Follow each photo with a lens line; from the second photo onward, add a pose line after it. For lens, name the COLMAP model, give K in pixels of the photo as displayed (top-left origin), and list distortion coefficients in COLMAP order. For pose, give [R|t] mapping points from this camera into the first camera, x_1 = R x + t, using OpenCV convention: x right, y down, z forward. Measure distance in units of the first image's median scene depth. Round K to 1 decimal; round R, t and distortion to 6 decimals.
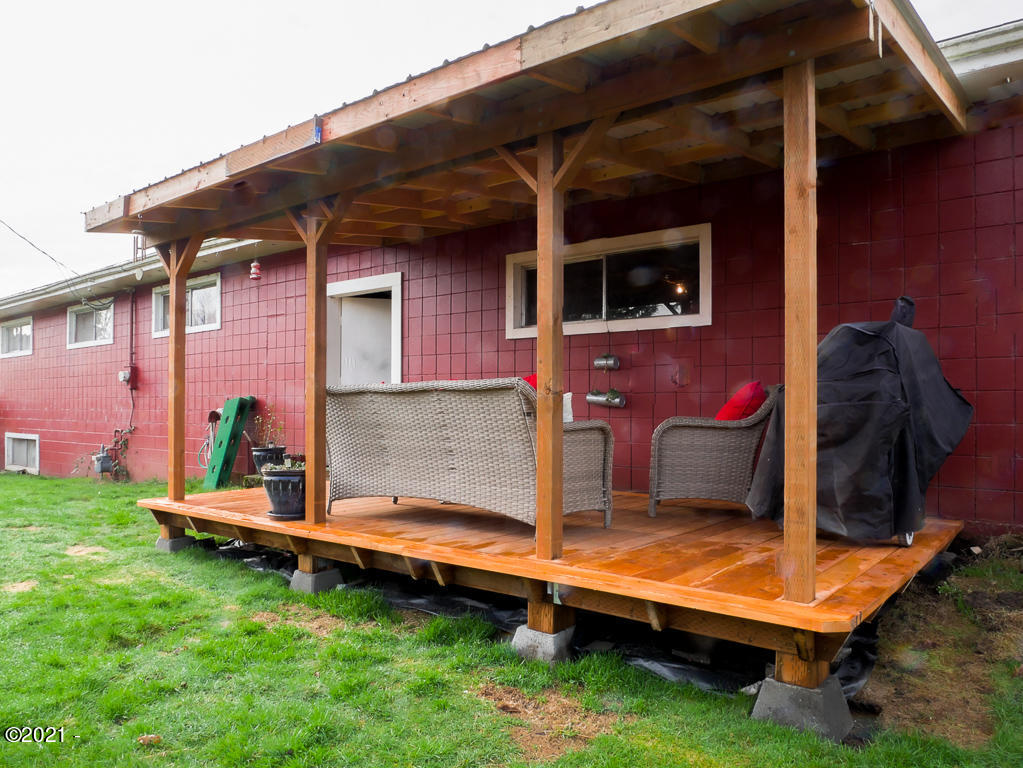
lens RADIAL K [[745.0, 0, 516.2], [0, 745.0, 389.2], [0, 0, 1]] dist [-0.034323, 0.005169]
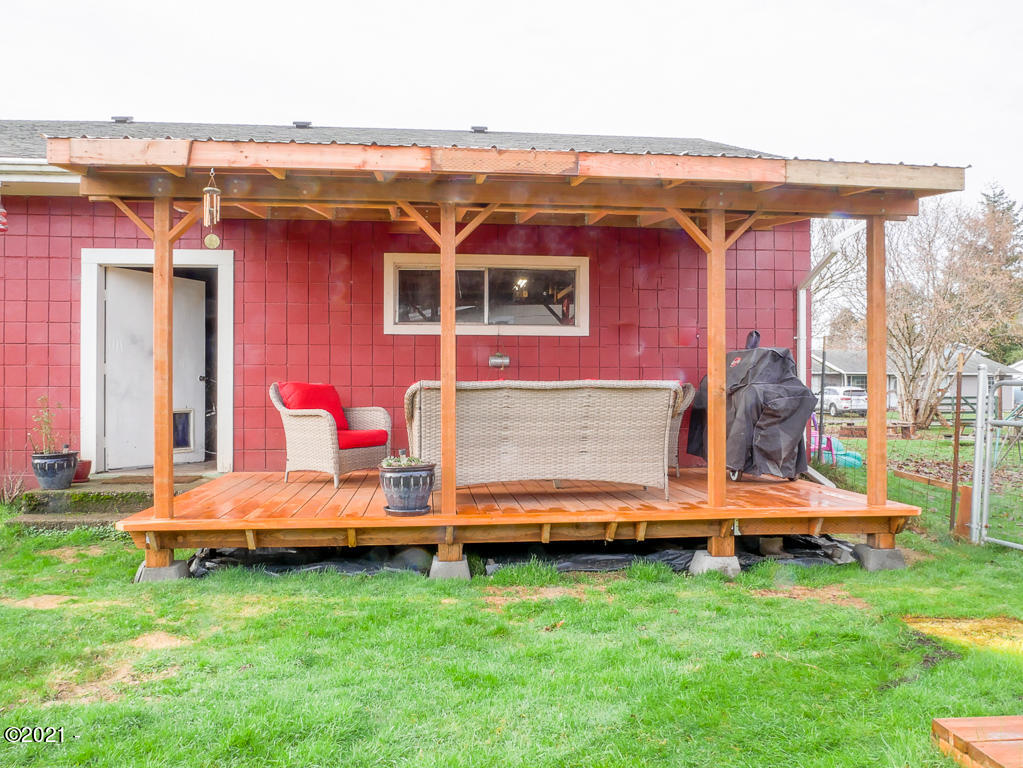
lens RADIAL K [[745.0, 0, 516.2], [0, 745.0, 389.2], [0, 0, 1]] dist [-0.034323, 0.005169]
pose [[0.717499, 0.001383, 0.696559, -0.899259], [-0.014771, 0.999803, 0.013229, -0.009945], [-0.696403, -0.019781, 0.717378, 0.176333]]
